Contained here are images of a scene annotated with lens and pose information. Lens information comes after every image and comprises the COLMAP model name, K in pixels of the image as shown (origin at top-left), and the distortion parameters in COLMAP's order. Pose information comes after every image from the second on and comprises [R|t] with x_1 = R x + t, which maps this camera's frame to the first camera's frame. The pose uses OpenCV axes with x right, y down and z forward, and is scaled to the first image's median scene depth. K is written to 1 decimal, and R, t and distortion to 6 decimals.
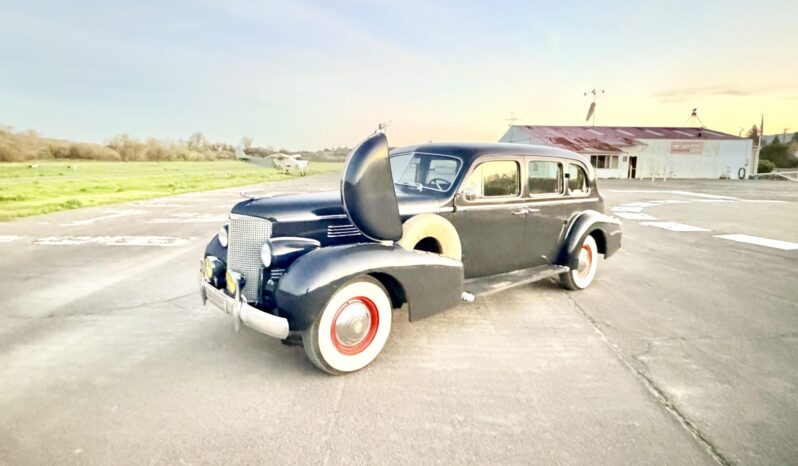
lens RADIAL K [[443.7, 0, 379.6], [0, 443.7, 212.6], [0, 0, 1]] dist [0.000725, 0.000468]
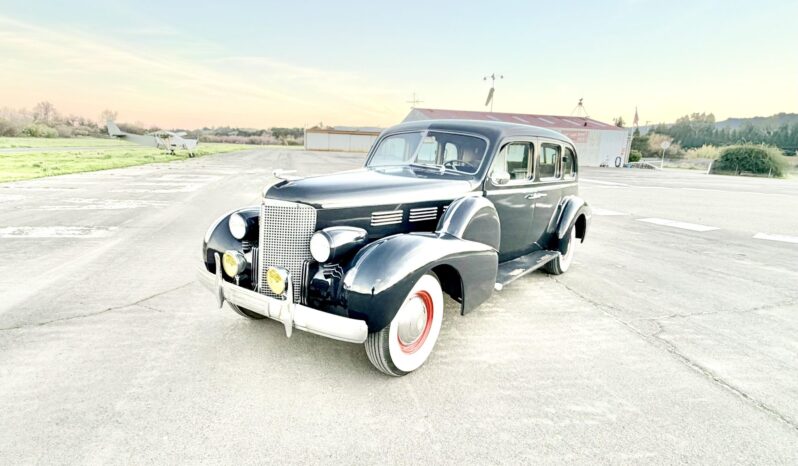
lens RADIAL K [[455.9, 0, 362.3], [0, 455.9, 255.7], [0, 0, 1]] dist [0.000216, 0.000272]
pose [[0.979332, -0.025823, 0.200605, -0.207676], [0.000585, 0.992174, 0.124863, 0.001544], [-0.202260, -0.122165, 0.971683, 0.079407]]
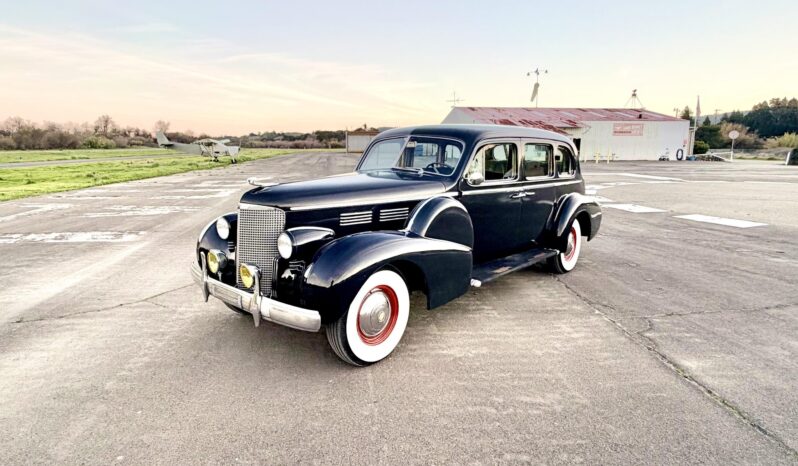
lens RADIAL K [[472.8, 0, 356.8], [0, 472.8, 218.6], [0, 0, 1]] dist [-0.001082, 0.000178]
pose [[0.995307, -0.024922, 0.093498, -0.115523], [0.021444, 0.999047, 0.038022, 0.001864], [-0.094357, -0.035838, 0.994893, -0.010412]]
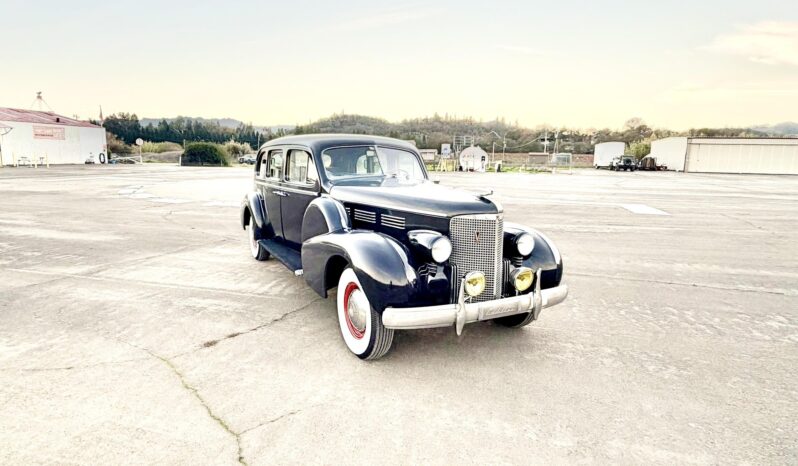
lens RADIAL K [[443.7, 0, 379.6], [0, 443.7, 212.6], [0, 0, 1]] dist [0.000725, 0.000468]
pose [[0.219120, -0.131580, 0.966785, -0.811720], [0.098225, 0.988806, 0.112315, -0.080741], [-0.970741, 0.070352, 0.229592, 0.643071]]
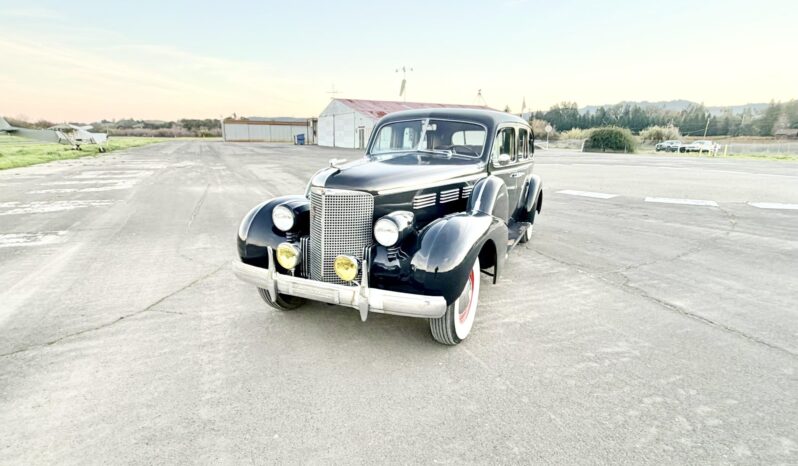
lens RADIAL K [[430.7, 0, 390.3], [0, 430.7, 245.7], [0, 0, 1]] dist [-0.000862, 0.000388]
pose [[0.900706, -0.108626, 0.420628, -0.362128], [0.050378, 0.987819, 0.147225, -0.002344], [-0.431497, -0.111416, 0.895208, 0.130981]]
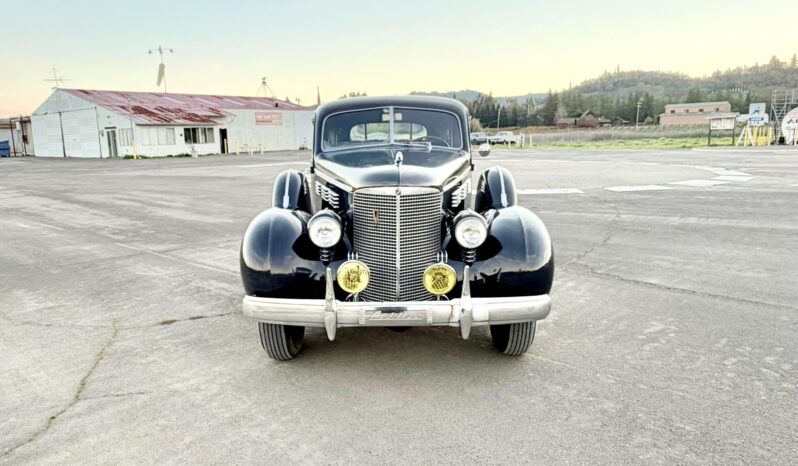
lens RADIAL K [[558.0, 0, 377.5], [0, 558.0, 234.1], [0, 0, 1]] dist [-0.000010, 0.000001]
pose [[0.648933, -0.159866, 0.743861, -0.635951], [0.119921, 0.986947, 0.107491, -0.013995], [-0.751335, 0.019450, 0.659634, 0.285284]]
